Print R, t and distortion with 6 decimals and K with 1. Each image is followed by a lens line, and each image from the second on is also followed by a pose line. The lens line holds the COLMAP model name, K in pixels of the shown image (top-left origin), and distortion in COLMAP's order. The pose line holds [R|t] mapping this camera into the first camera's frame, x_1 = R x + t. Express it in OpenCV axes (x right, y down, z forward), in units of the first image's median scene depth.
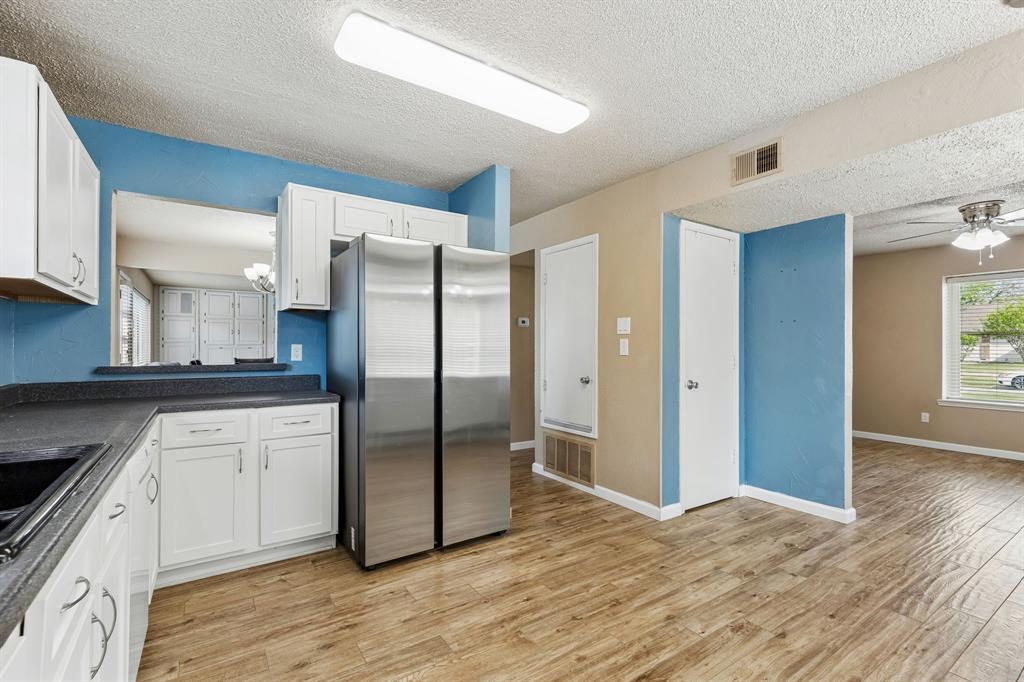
lens RADIAL K [[459.5, 0, 507.2], [0, 459.5, 346.2], [0, 0, 1]] dist [0.002839, -0.000384]
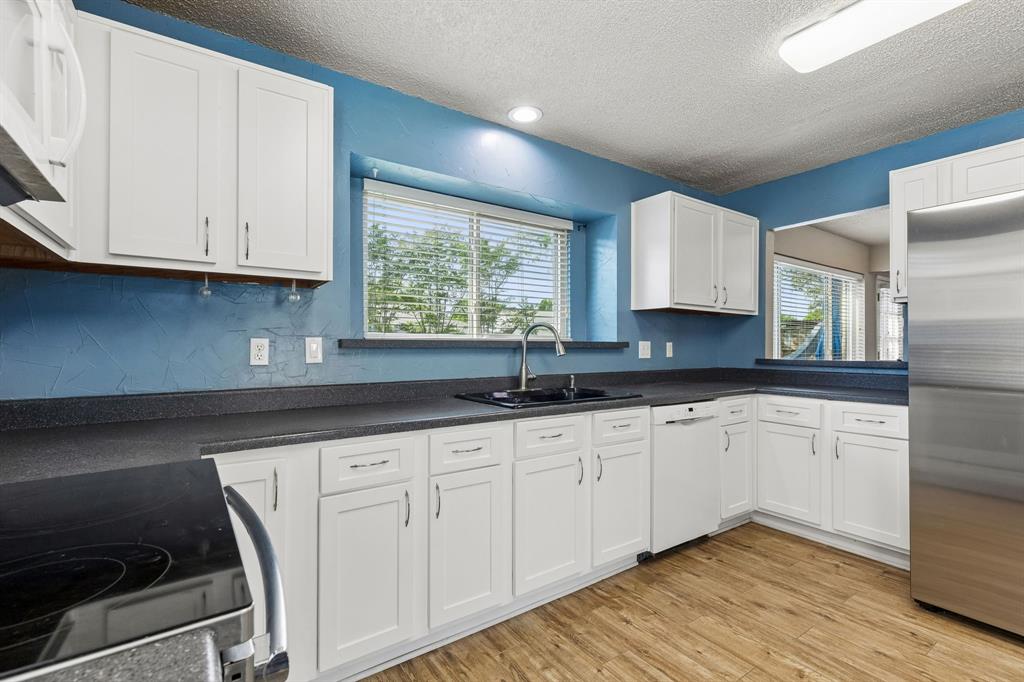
lens RADIAL K [[459.5, 0, 507.2], [0, 459.5, 346.2], [0, 0, 1]] dist [0.002839, -0.000384]
pose [[0.016707, -0.000864, -0.999860, 0.570718], [0.003179, 0.999995, -0.000811, 0.004947], [0.999855, -0.003165, 0.016709, 0.235395]]
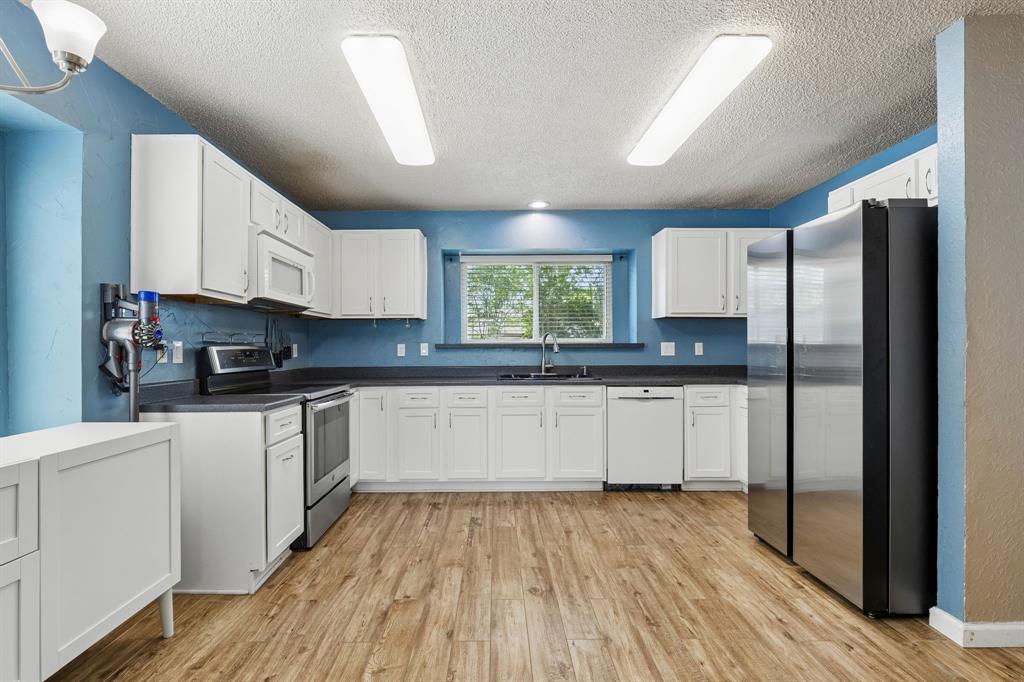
lens RADIAL K [[474.3, 0, 496.3], [0, 474.3, 349.8], [0, 0, 1]] dist [-0.000242, -0.000239]
pose [[-0.551017, 0.005324, -0.834477, 1.111569], [0.008263, 0.999965, 0.000923, 0.012255], [0.834453, -0.006386, -0.551042, 1.182781]]
